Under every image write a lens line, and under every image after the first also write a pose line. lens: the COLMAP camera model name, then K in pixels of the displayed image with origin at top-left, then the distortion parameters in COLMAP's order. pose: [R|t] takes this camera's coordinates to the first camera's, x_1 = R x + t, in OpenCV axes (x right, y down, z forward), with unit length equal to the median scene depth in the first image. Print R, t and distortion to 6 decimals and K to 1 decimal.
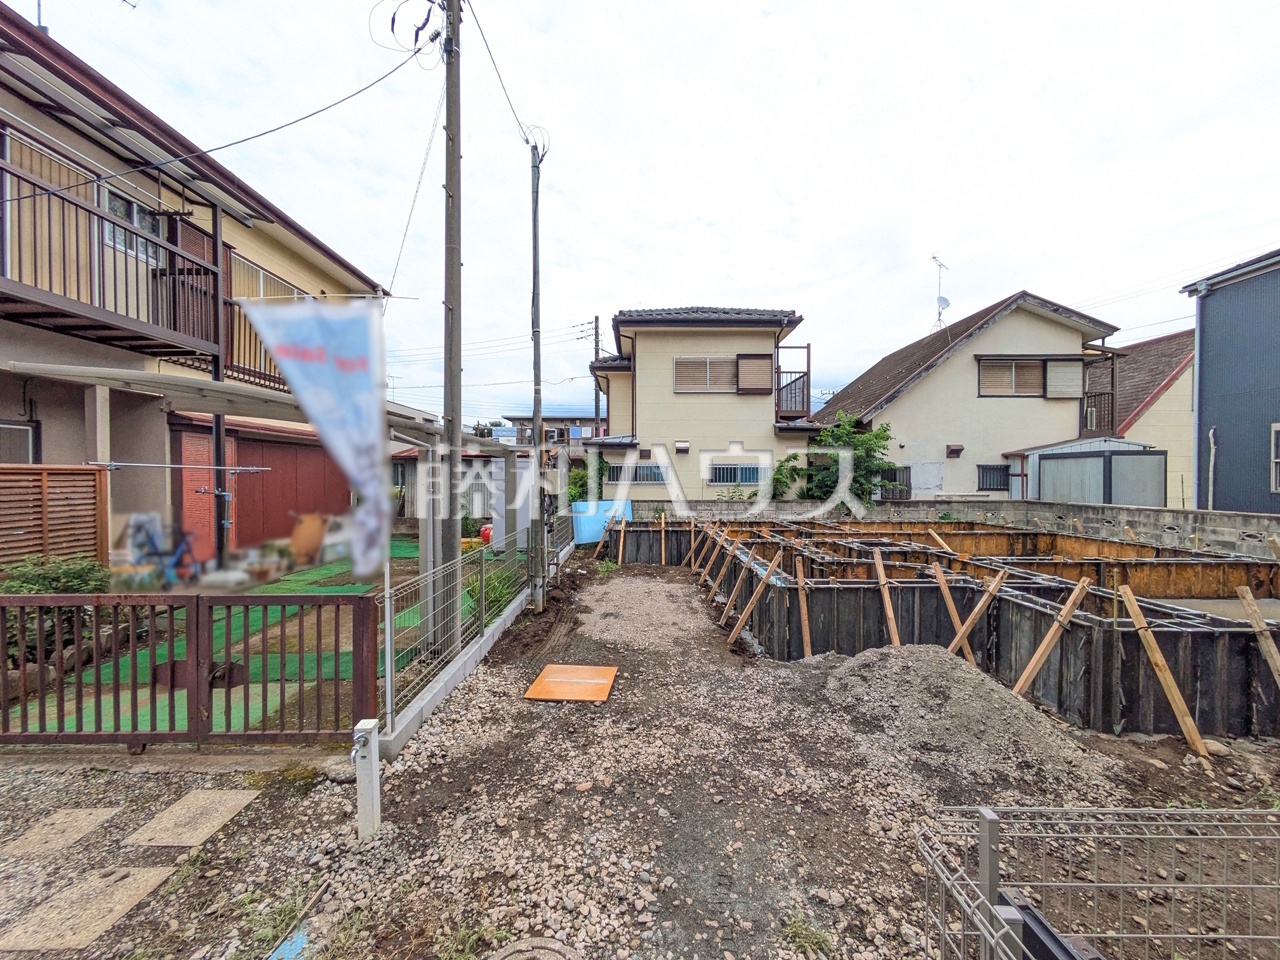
lens RADIAL K [[508.9, 0, 640.0], [0, 508.9, 480.0], [0, 0, 1]] dist [-0.002058, 0.004534]
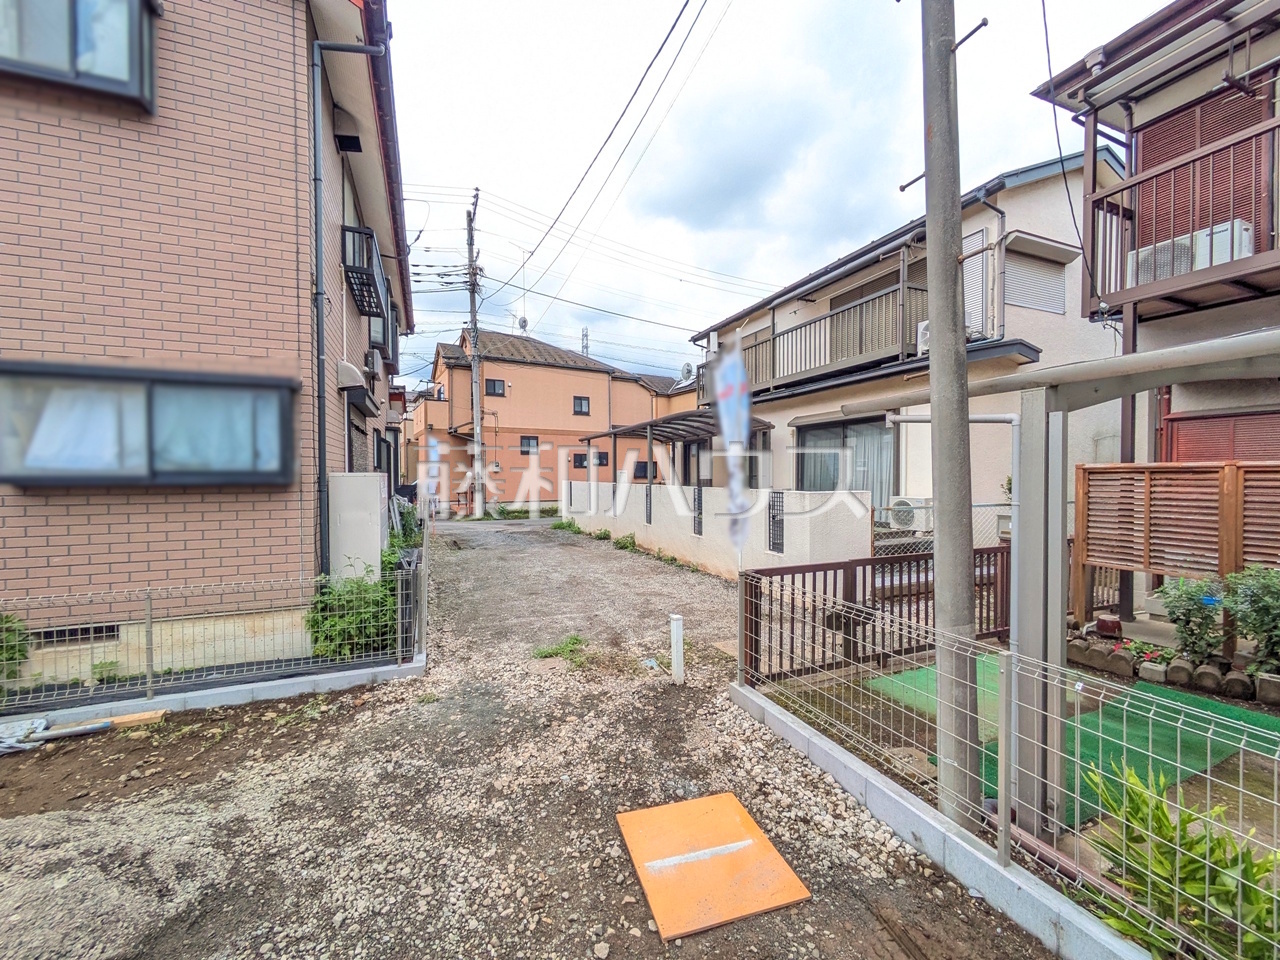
lens RADIAL K [[508.9, 0, 640.0], [0, 508.9, 480.0], [0, 0, 1]] dist [-0.002058, 0.004534]
pose [[-0.925682, 0.007481, -0.378229, 0.042690], [0.000493, 0.999827, 0.018569, -0.004712], [0.378302, 0.017003, -0.925526, 0.454366]]
